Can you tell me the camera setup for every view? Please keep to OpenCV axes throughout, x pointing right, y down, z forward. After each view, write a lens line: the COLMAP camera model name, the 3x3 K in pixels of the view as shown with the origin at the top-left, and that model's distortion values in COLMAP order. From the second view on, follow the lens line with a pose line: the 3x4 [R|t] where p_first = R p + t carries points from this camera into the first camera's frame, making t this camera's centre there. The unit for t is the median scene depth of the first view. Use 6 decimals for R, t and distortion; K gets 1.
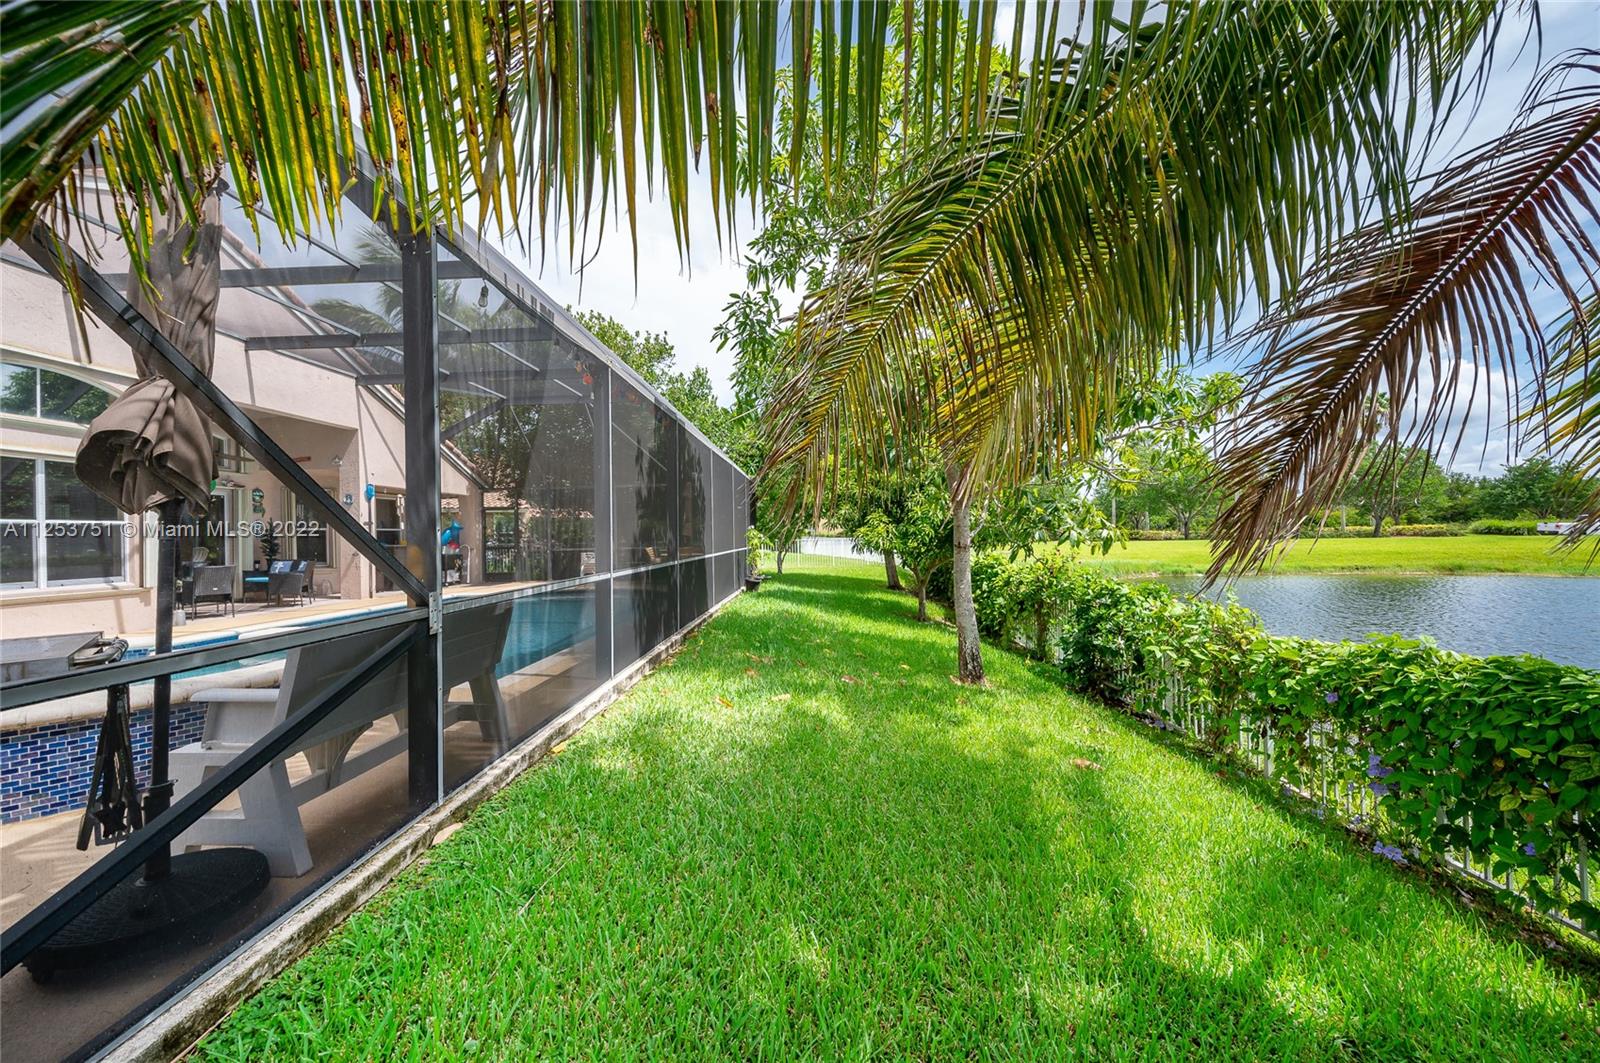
lens RADIAL K [[607.4, 0, 800.0], [0, 607.4, 531.5], [0, 0, 1]] dist [-0.001673, -0.000184]
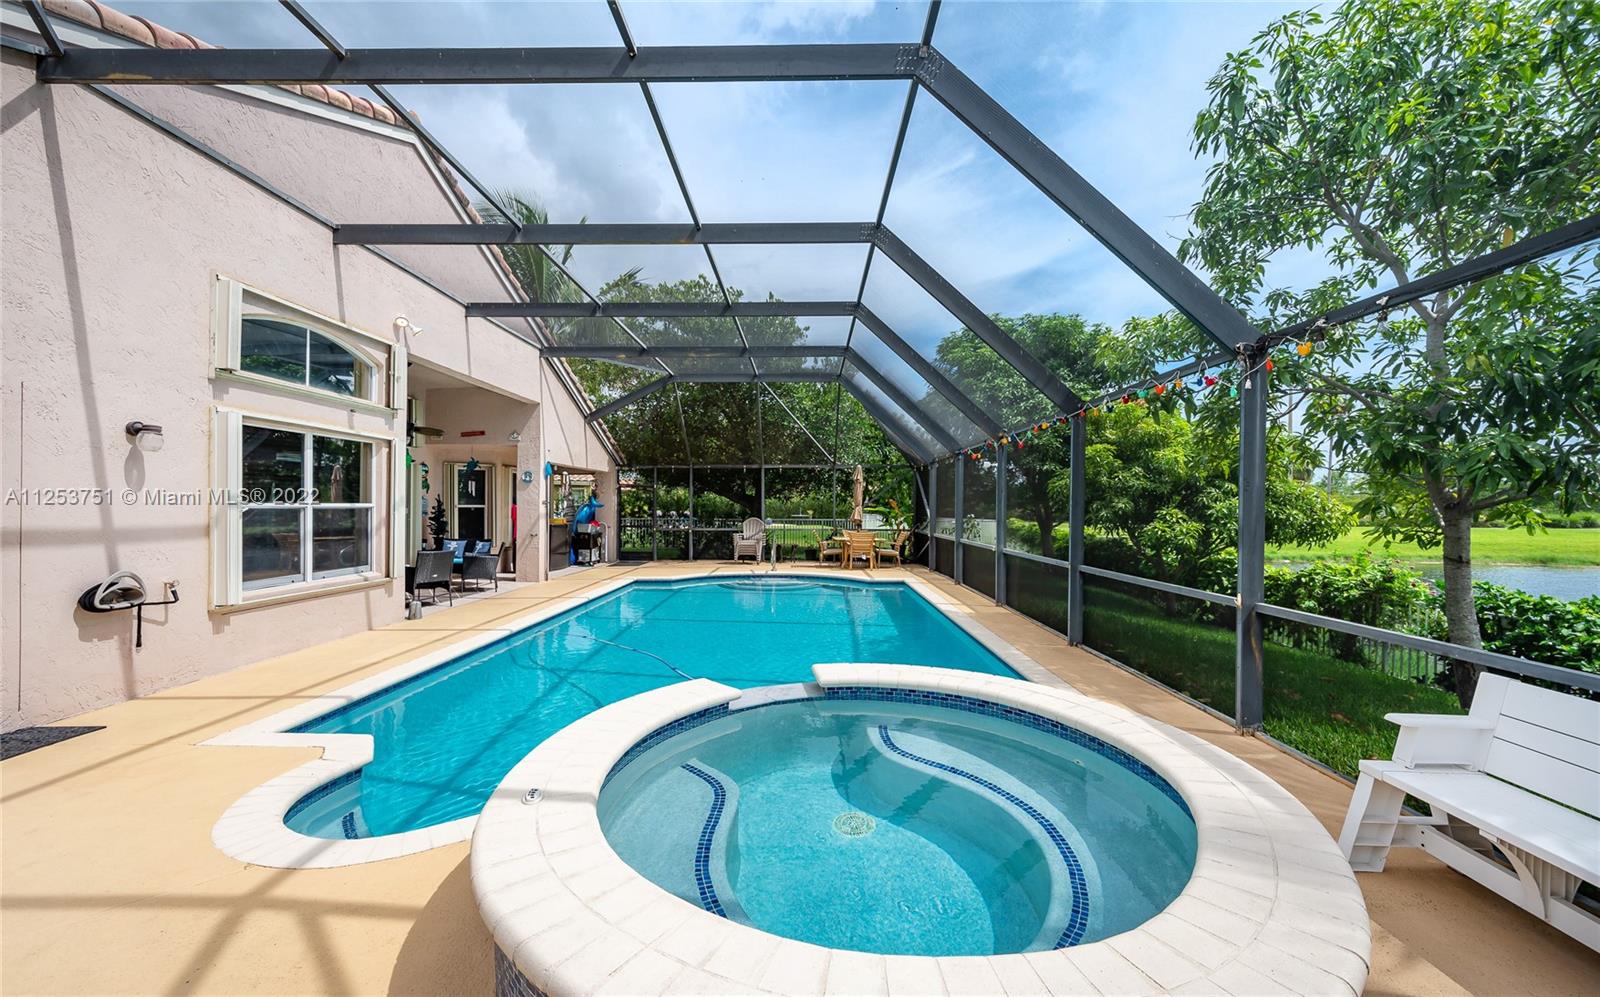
lens RADIAL K [[570.4, 0, 800.0], [0, 570.4, 498.5], [0, 0, 1]] dist [0.000162, 0.000008]
pose [[0.999782, 0.019066, 0.008496, -0.322887], [-0.018978, 0.999766, -0.010354, -0.017693], [-0.008692, 0.010190, 0.999910, 0.101748]]
